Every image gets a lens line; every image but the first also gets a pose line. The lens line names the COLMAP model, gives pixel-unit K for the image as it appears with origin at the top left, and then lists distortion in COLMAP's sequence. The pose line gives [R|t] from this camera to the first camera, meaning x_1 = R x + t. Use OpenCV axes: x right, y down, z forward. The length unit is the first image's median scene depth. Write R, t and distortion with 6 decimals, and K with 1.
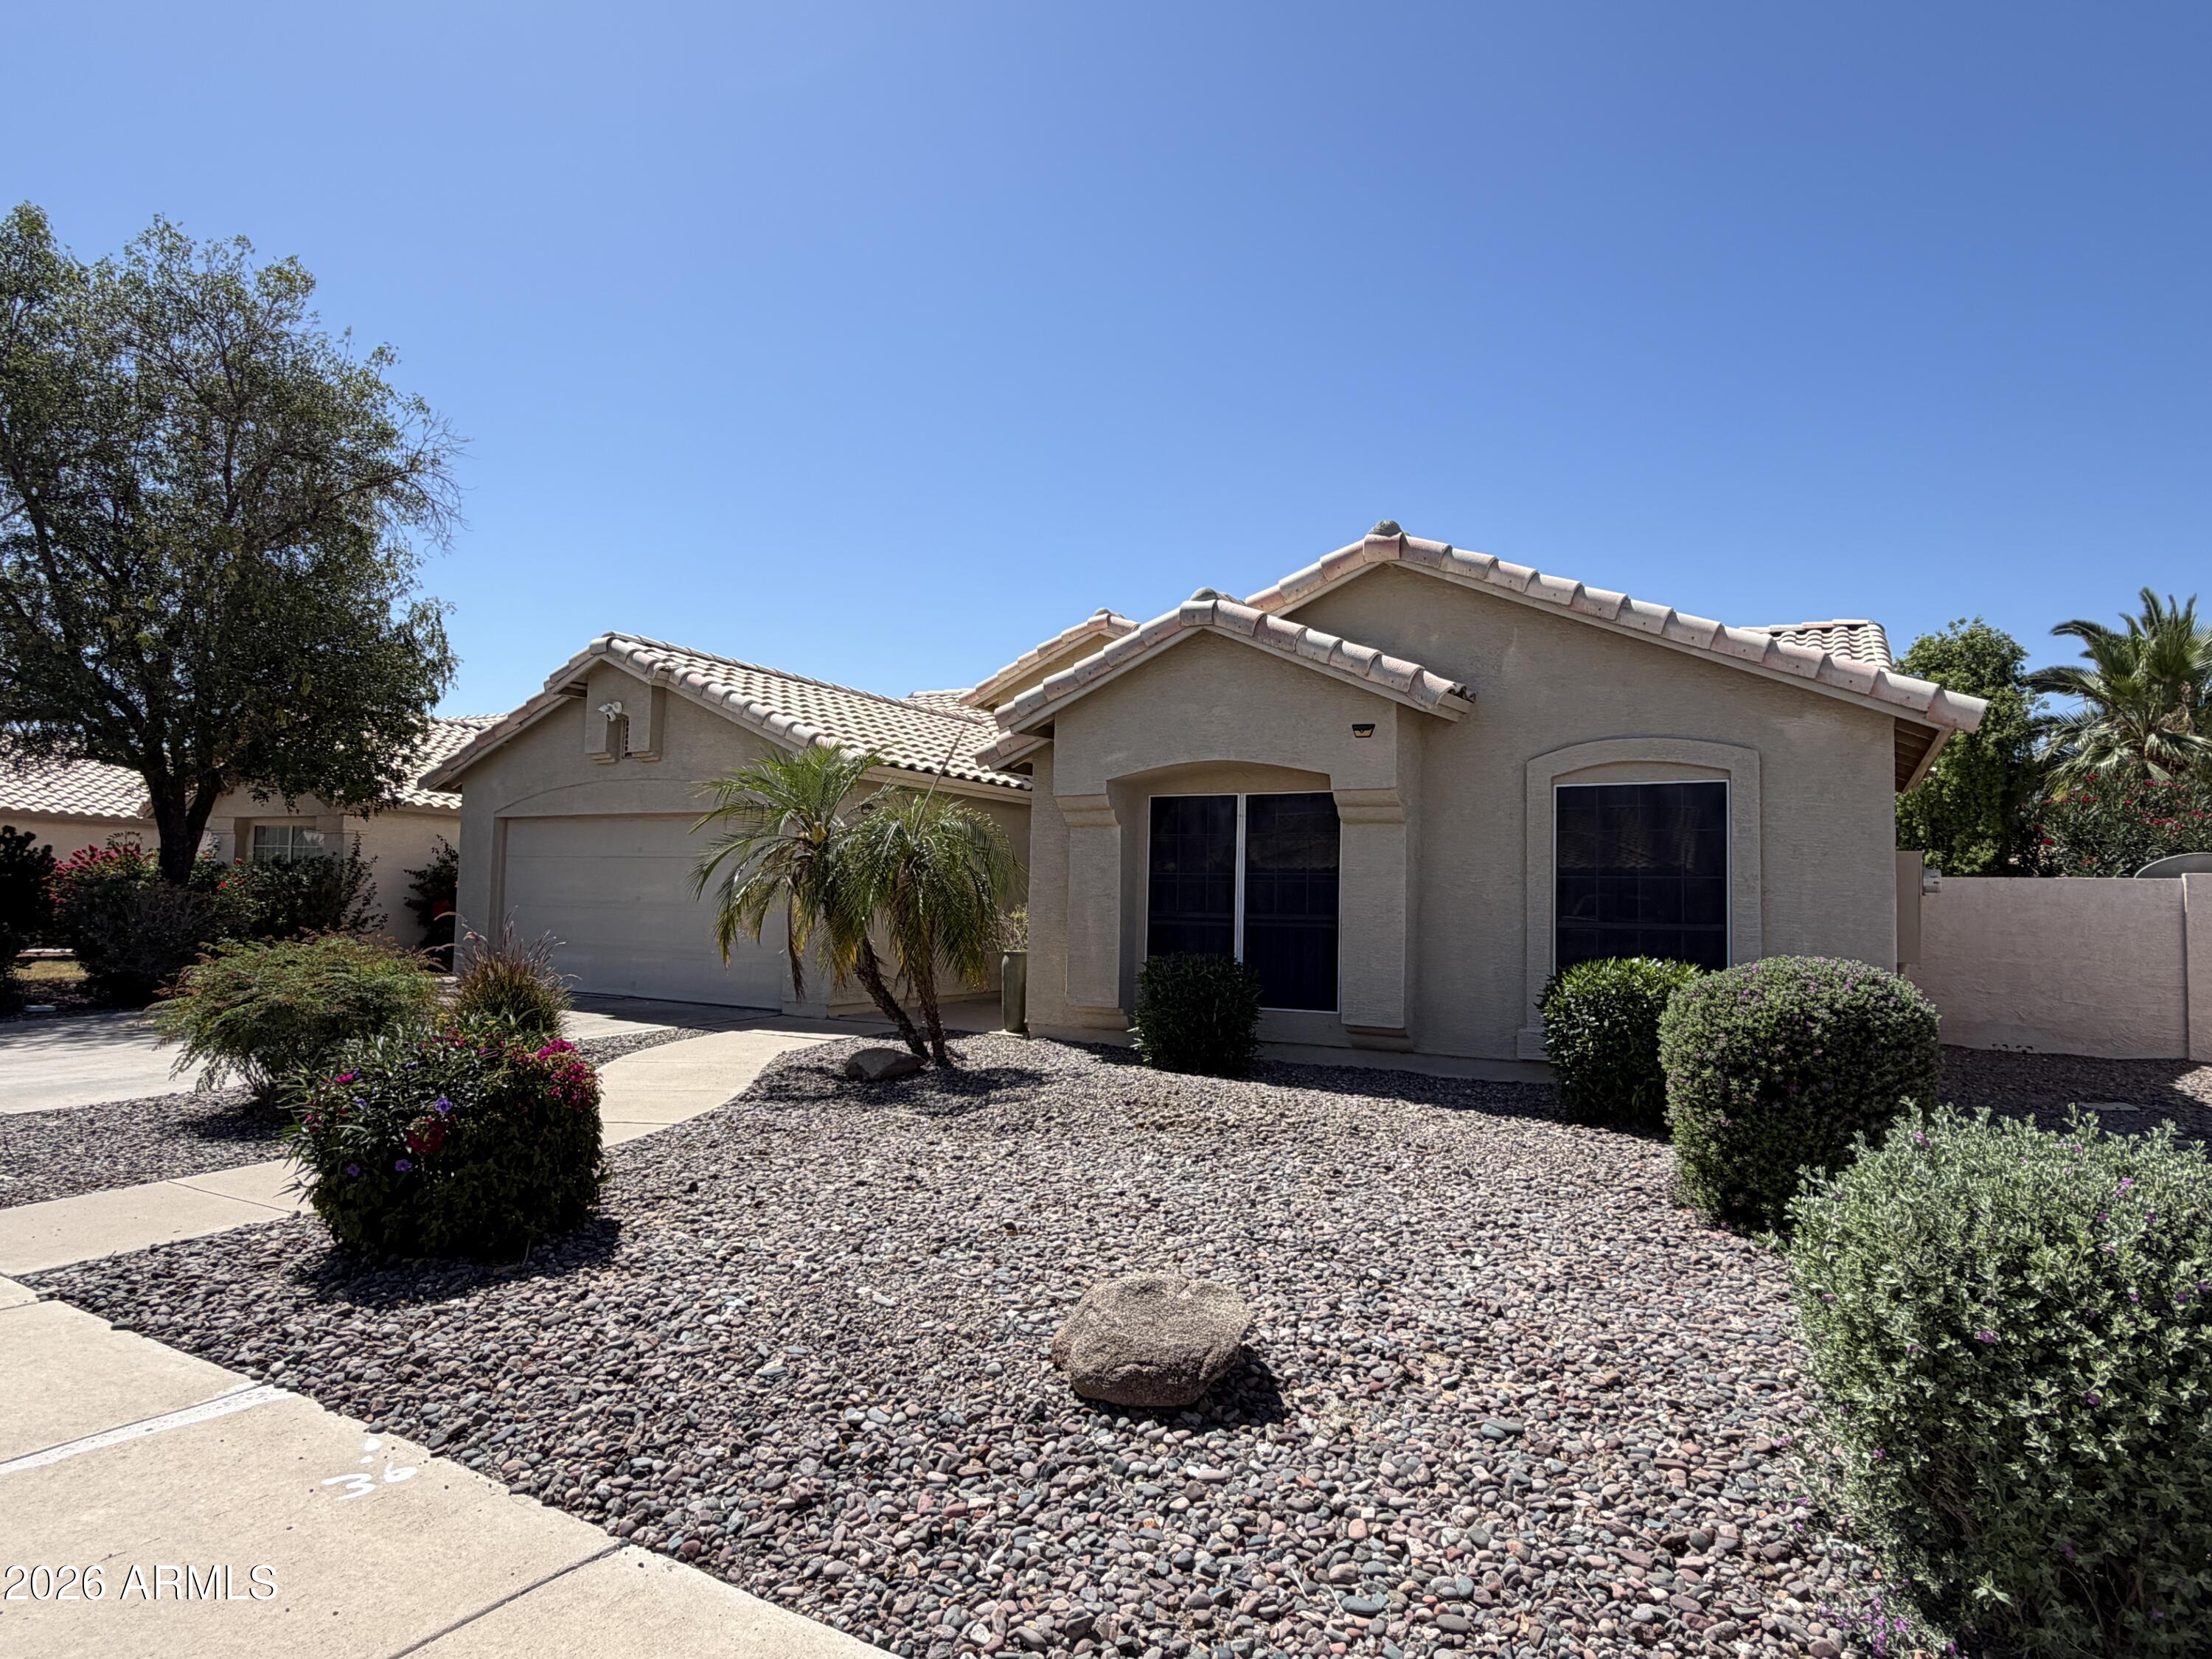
lens RADIAL K [[1265.0, 0, 1106.0], [0, 1265.0, 829.5], [0, 0, 1]] dist [0.001946, 0.000150]
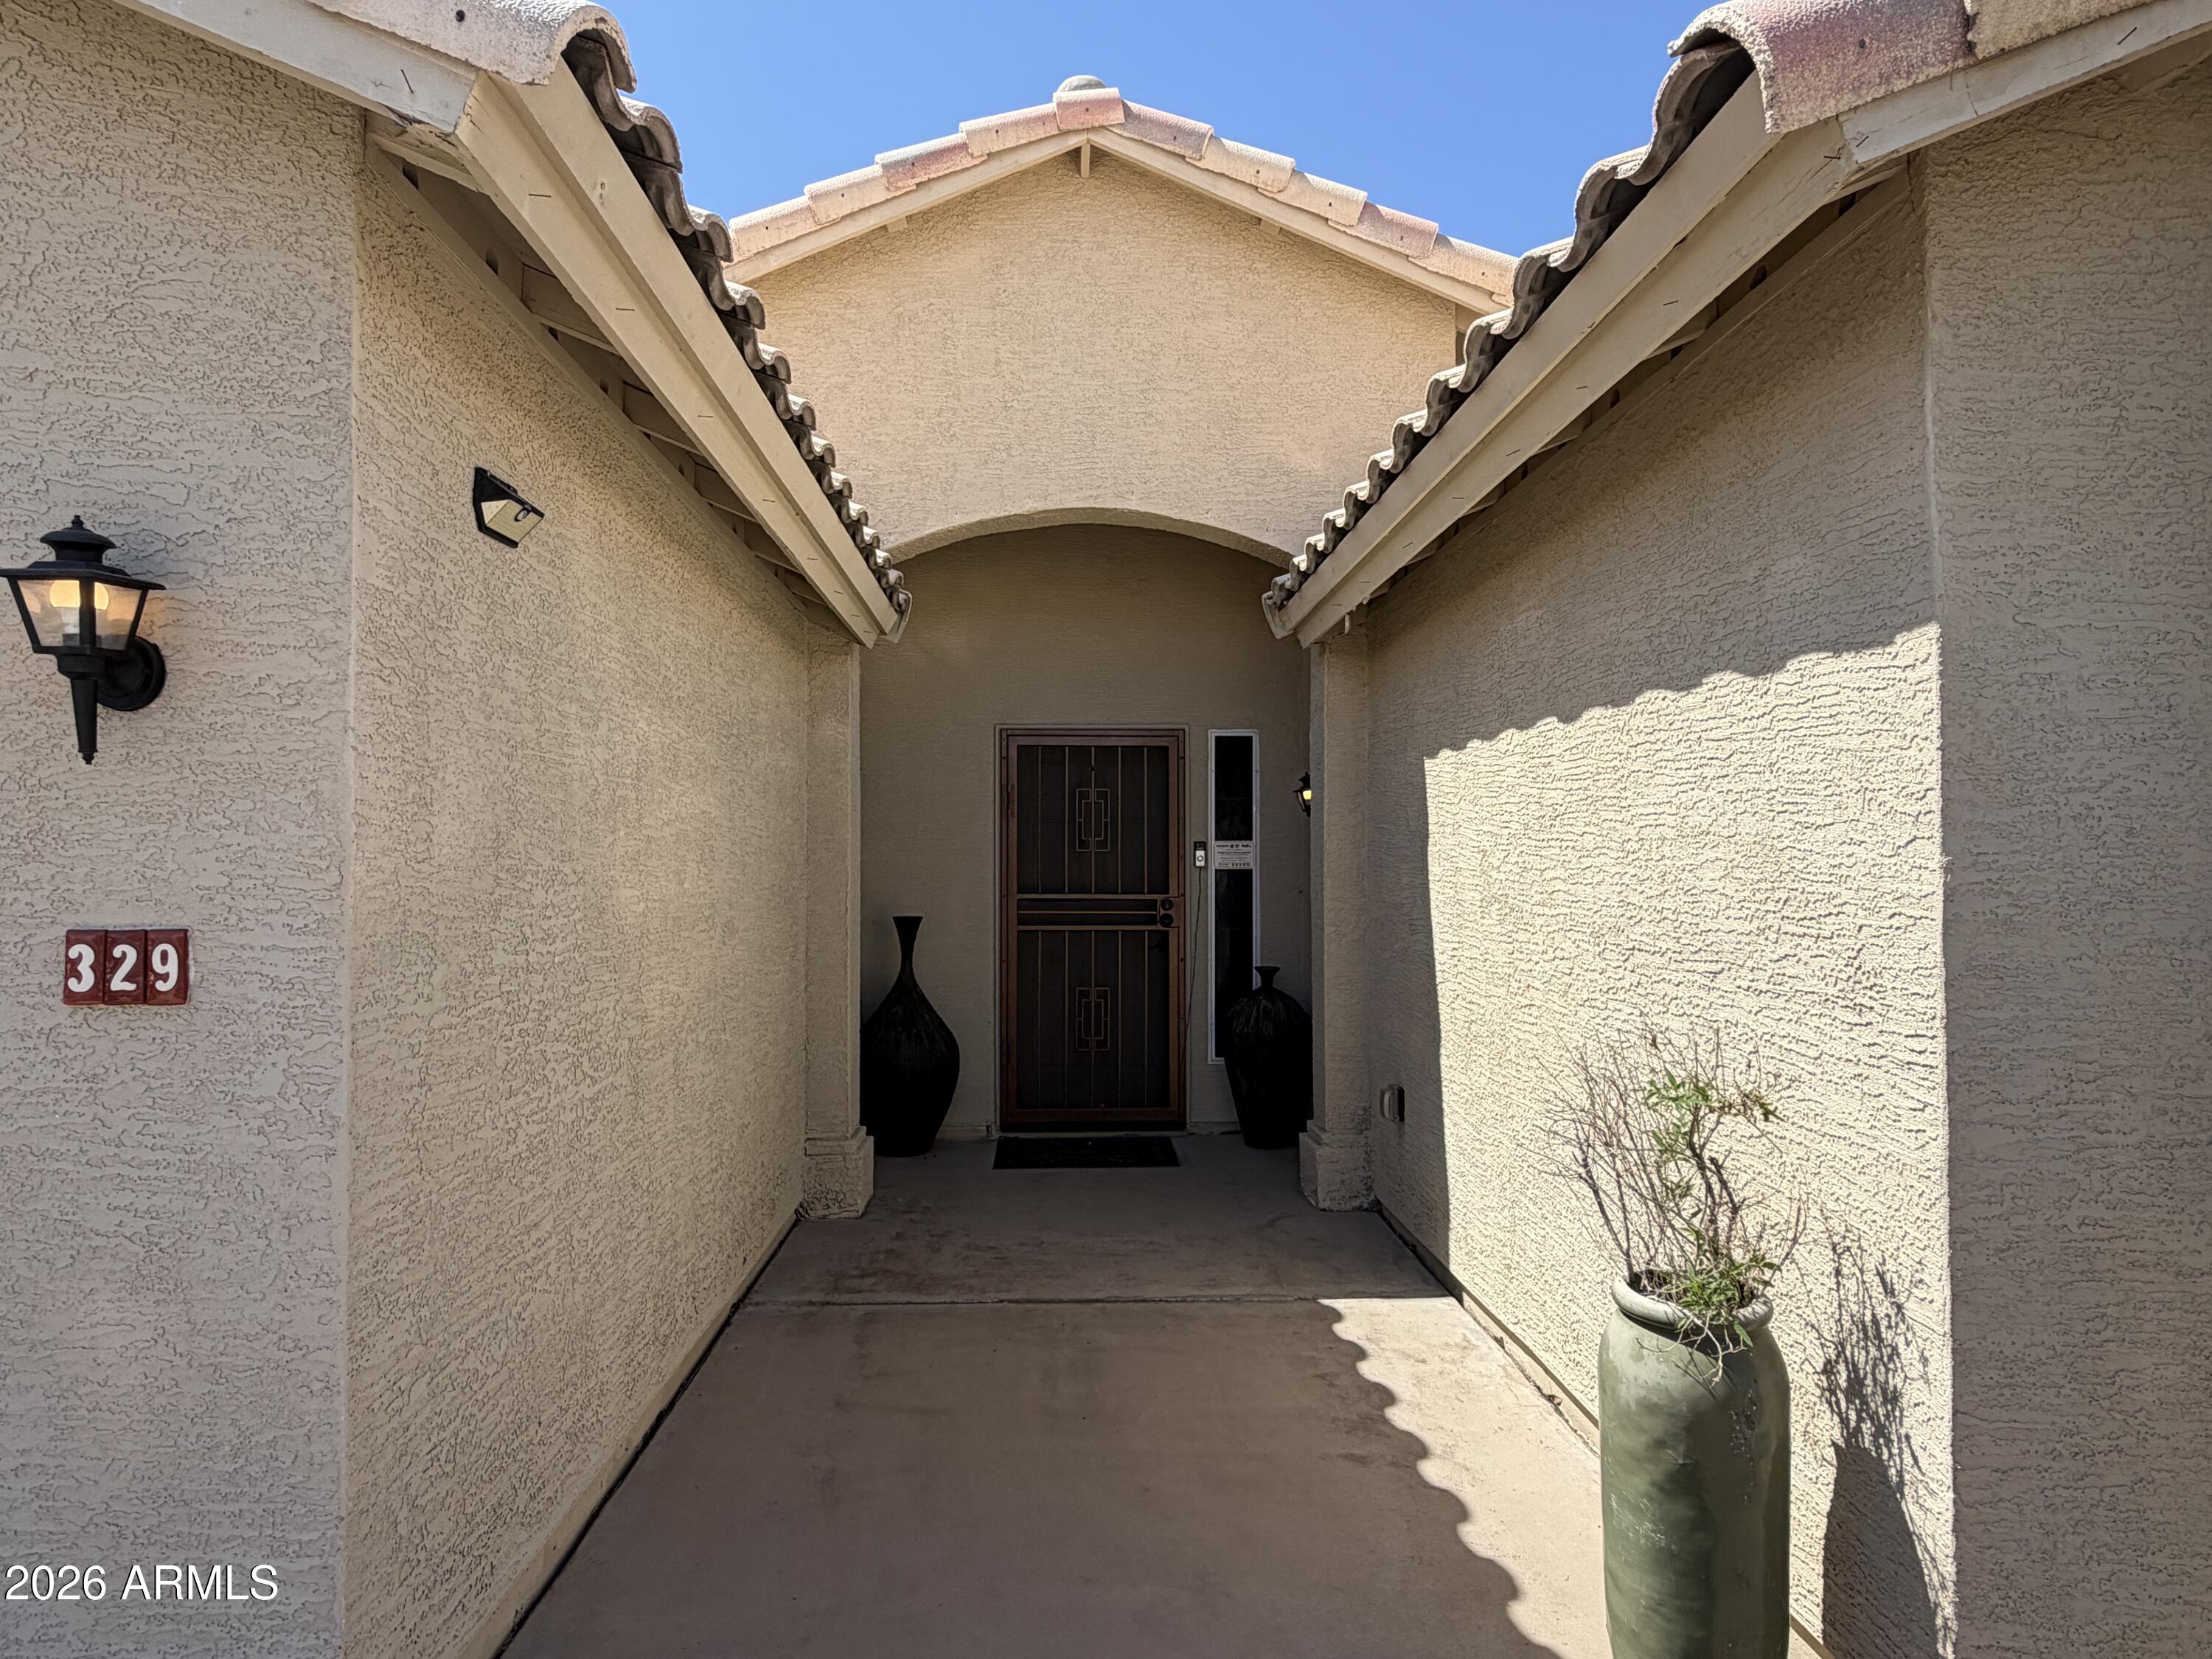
lens RADIAL K [[1265.0, 0, 1106.0], [0, 1265.0, 829.5], [0, 0, 1]] dist [0.001946, 0.000150]
pose [[0.849730, -0.010192, 0.527119, -0.196973], [-0.008278, 0.999432, 0.032668, 0.021369], [-0.527152, -0.032123, 0.849163, 0.751539]]
